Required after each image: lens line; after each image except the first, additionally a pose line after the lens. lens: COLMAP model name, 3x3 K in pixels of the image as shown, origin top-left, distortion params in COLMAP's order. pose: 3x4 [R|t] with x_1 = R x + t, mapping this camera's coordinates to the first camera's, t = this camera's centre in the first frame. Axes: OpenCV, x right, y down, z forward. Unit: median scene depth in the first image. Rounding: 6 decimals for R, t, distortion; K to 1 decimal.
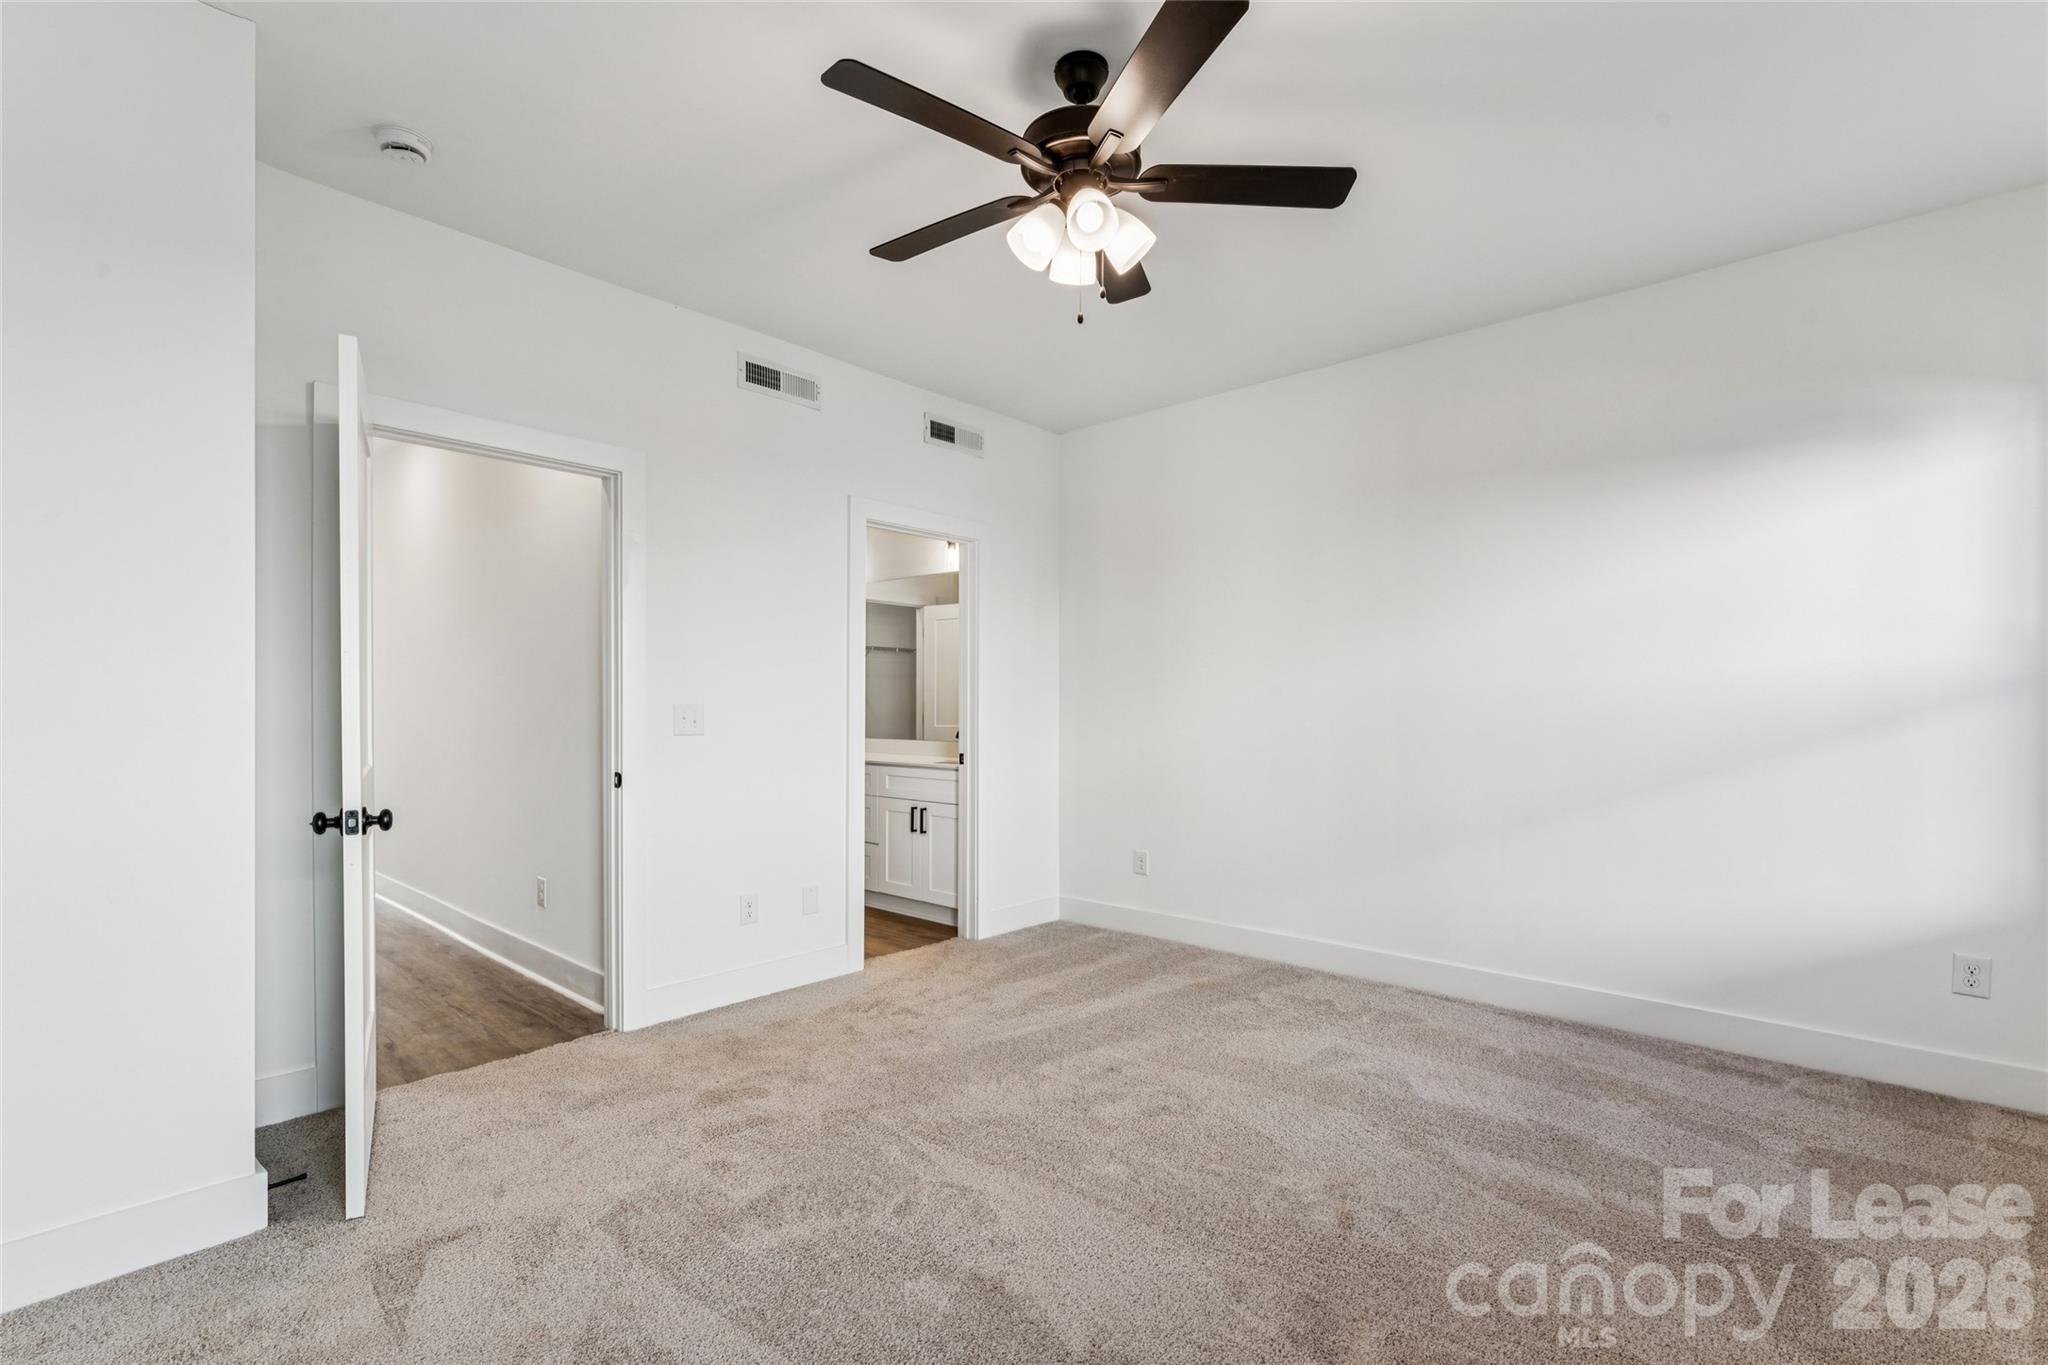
lens RADIAL K [[925.7, 0, 1019.8], [0, 925.7, 691.6], [0, 0, 1]] dist [0.001164, -0.000993]
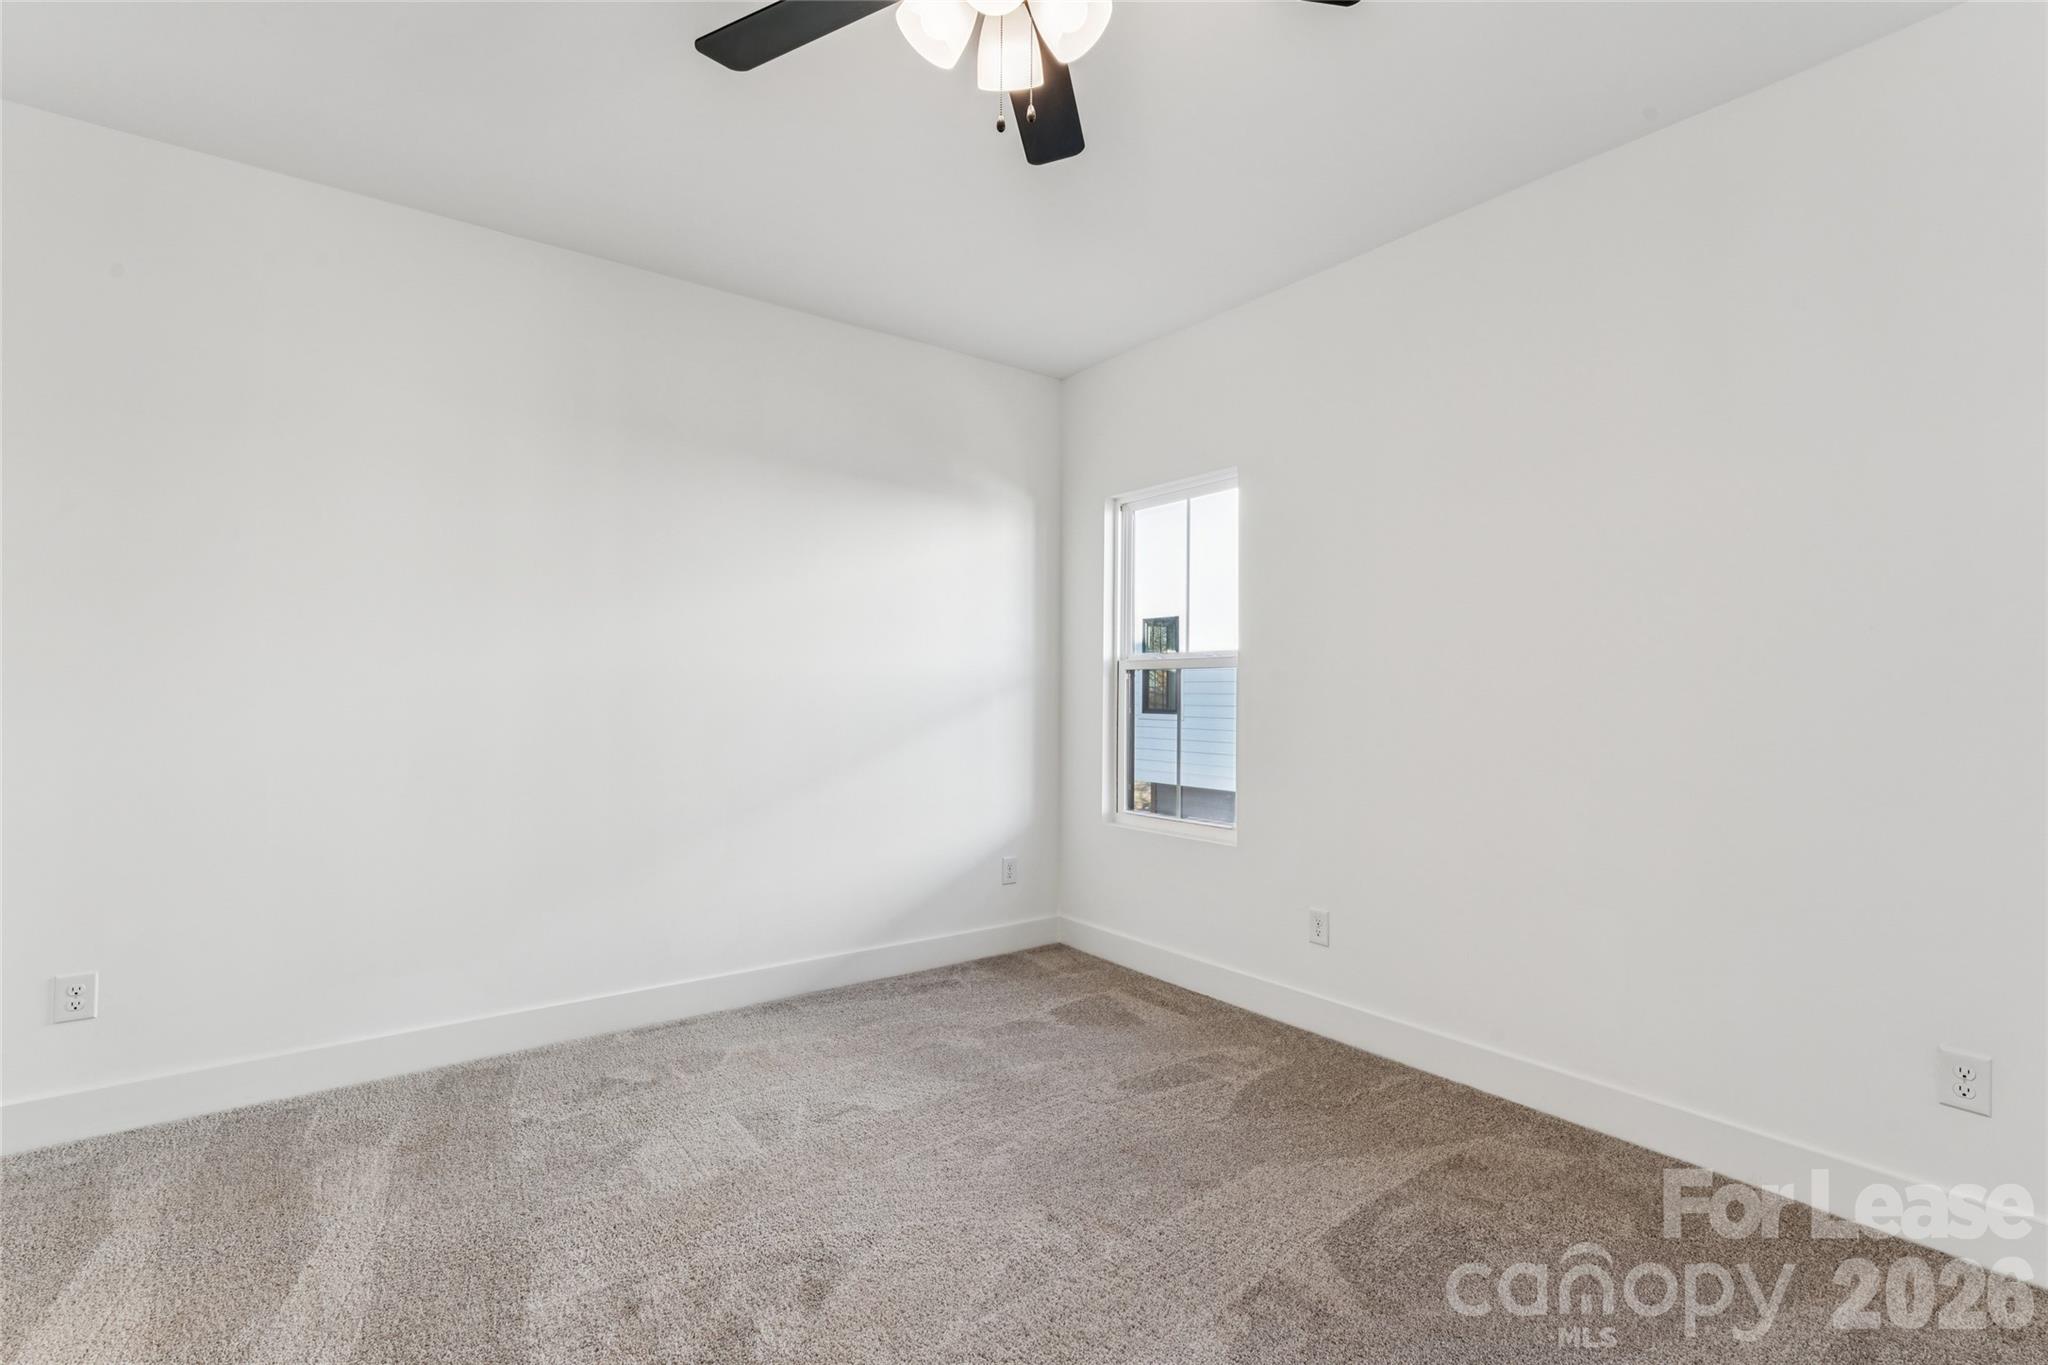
lens RADIAL K [[925.7, 0, 1021.5], [0, 925.7, 686.1], [0, 0, 1]] dist [0.001164, -0.000993]
pose [[0.207685, 0.003298, 0.978190, -0.382451], [-0.017521, 0.999846, 0.000349, 0.000718], [-0.978039, -0.017211, 0.207711, 0.555504]]
